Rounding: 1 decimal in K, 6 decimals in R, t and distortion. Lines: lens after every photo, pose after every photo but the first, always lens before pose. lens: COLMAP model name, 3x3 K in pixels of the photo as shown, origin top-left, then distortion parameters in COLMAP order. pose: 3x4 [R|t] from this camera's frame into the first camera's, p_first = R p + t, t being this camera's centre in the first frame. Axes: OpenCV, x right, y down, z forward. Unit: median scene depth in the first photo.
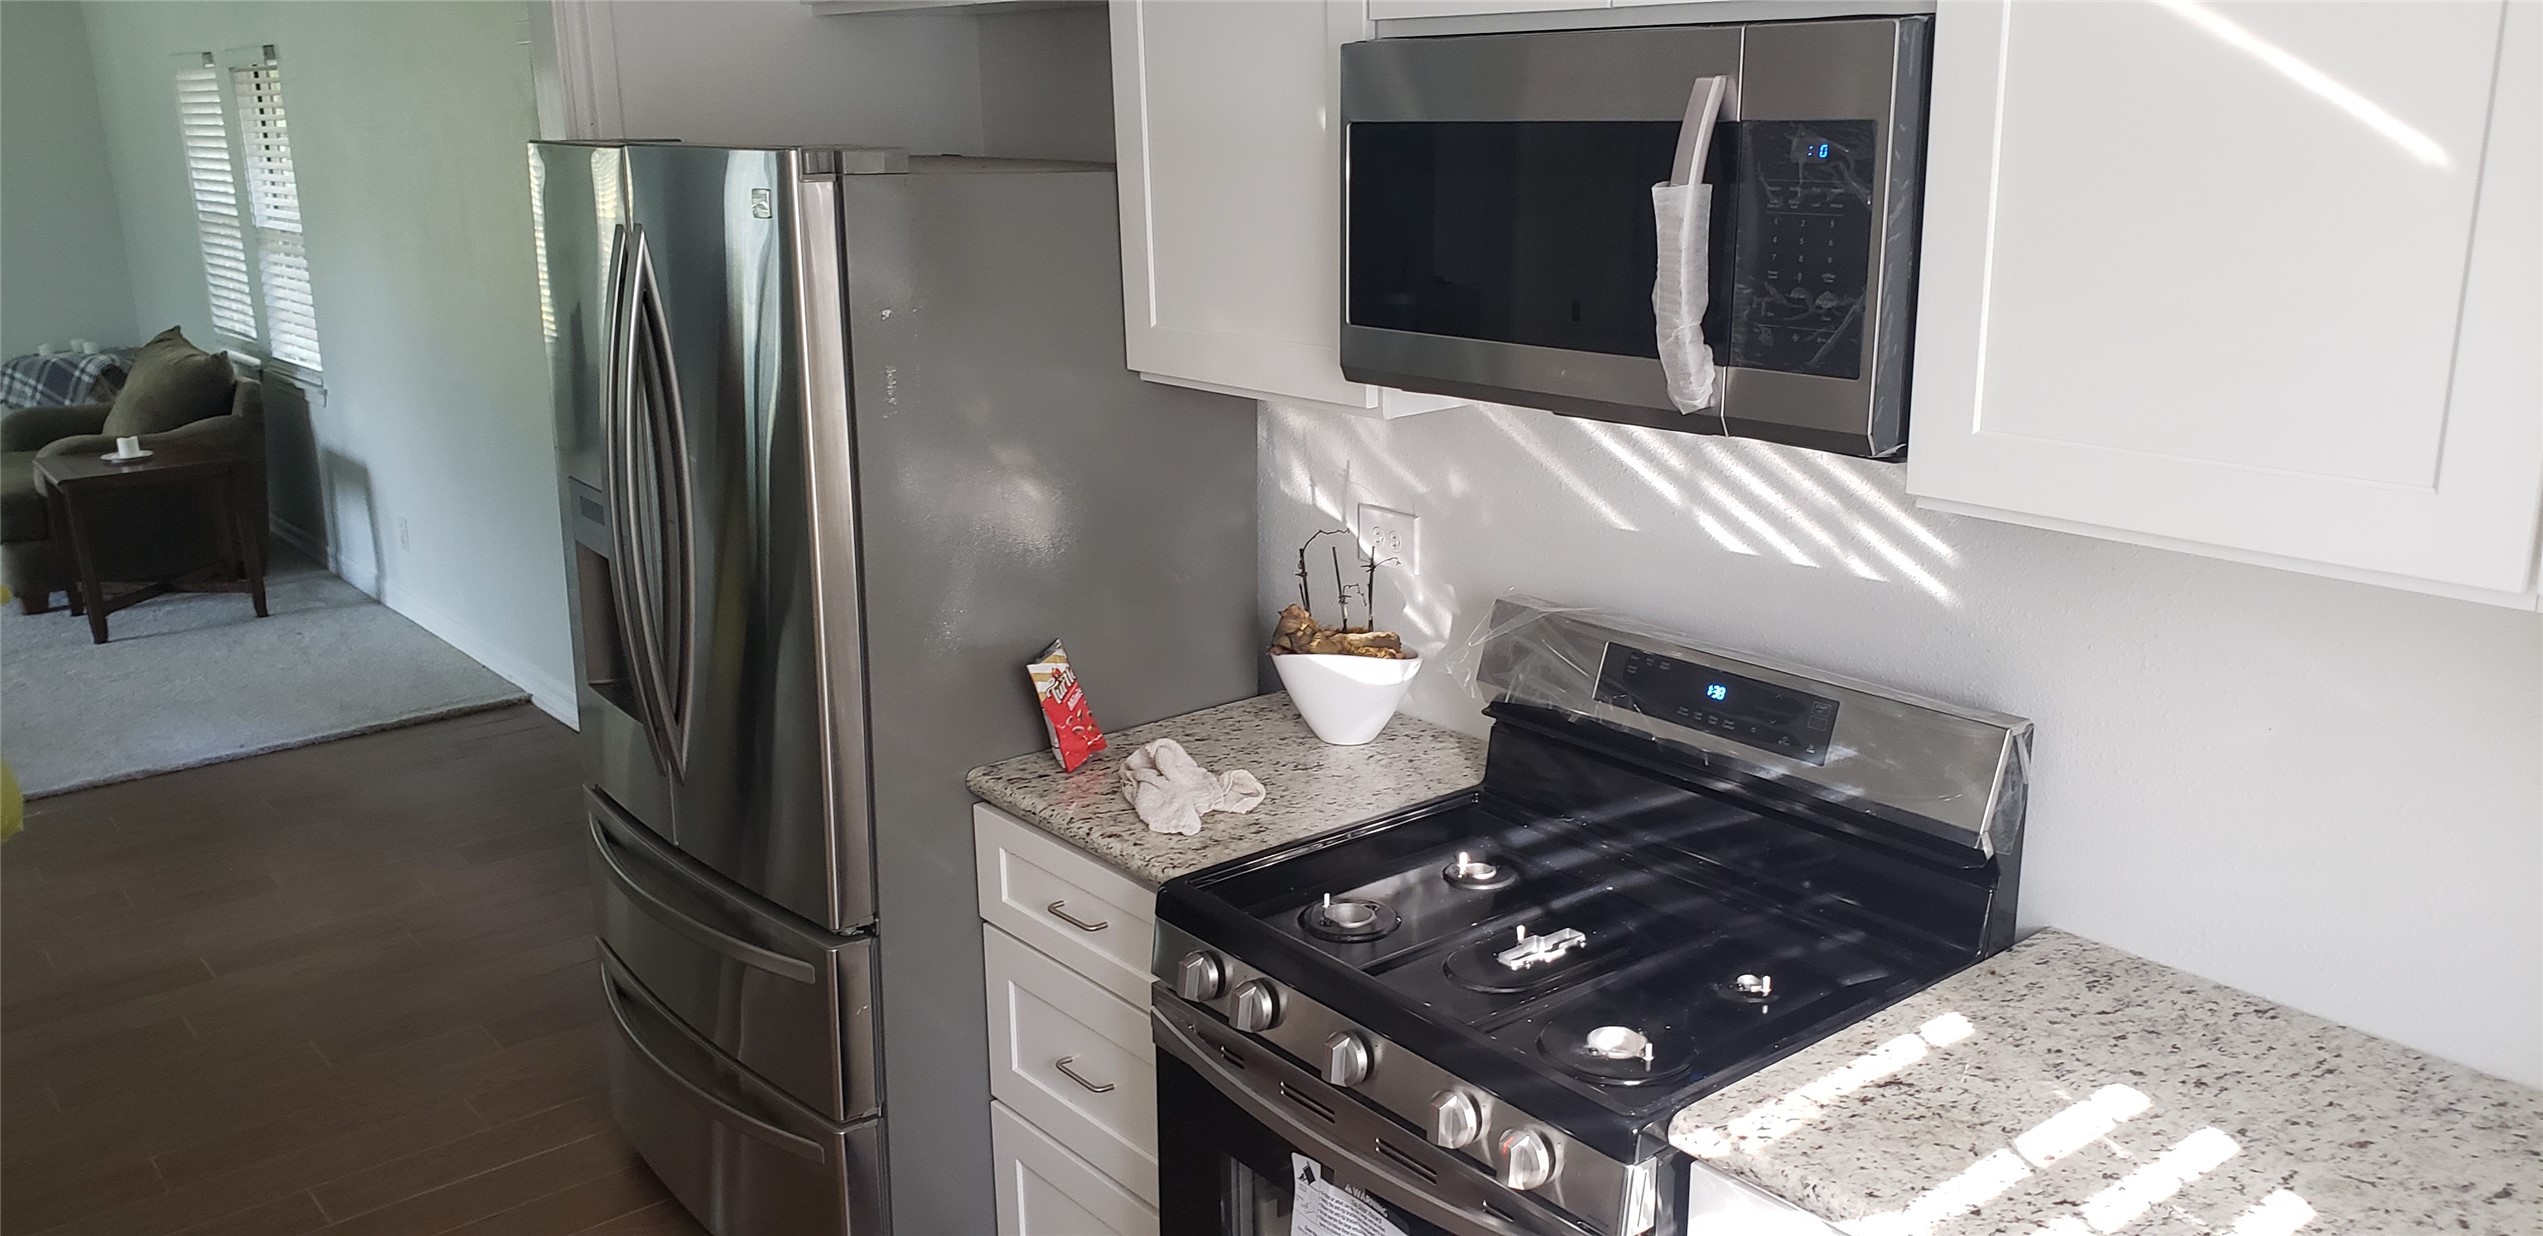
lens RADIAL K [[1969.5, 0, 1266.7], [0, 1969.5, 620.8], [0, 0, 1]] dist [0.076246, -0.102831]
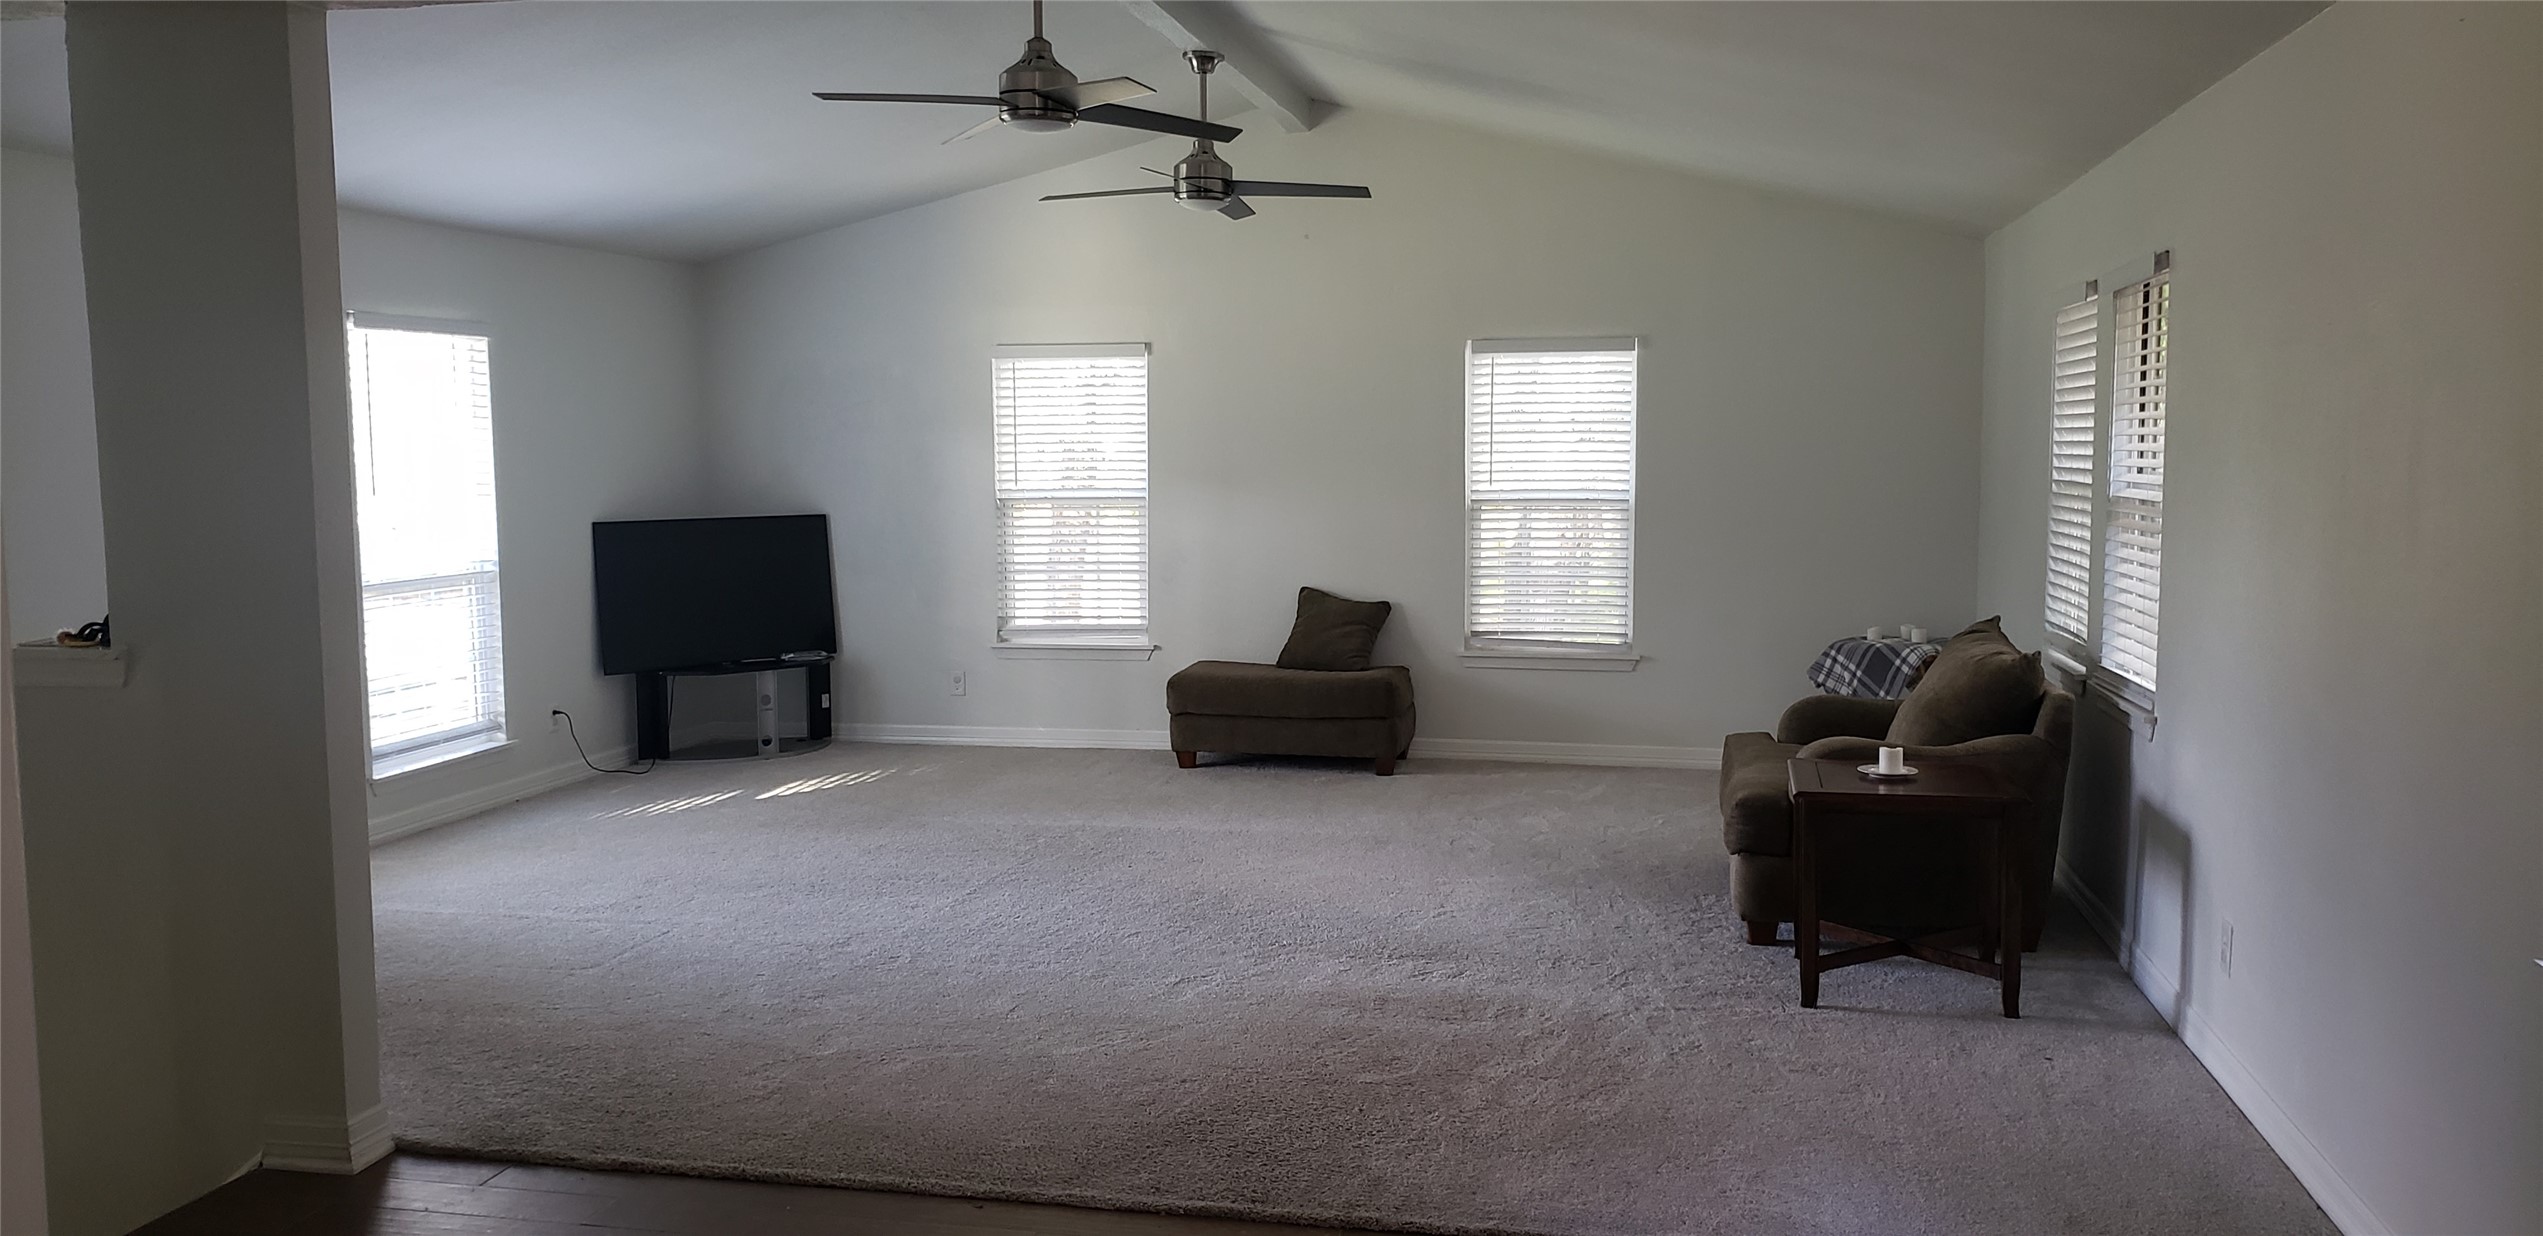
lens RADIAL K [[1969.5, 0, 1280.5], [0, 1969.5, 626.6], [0, 0, 1]] dist [0.076246, -0.102831]
pose [[0.632979, 0.084819, -0.769509, -0.119949], [-0.202526, 0.977507, -0.058847, -0.040628], [0.747209, 0.193094, 0.635919, 0.294909]]
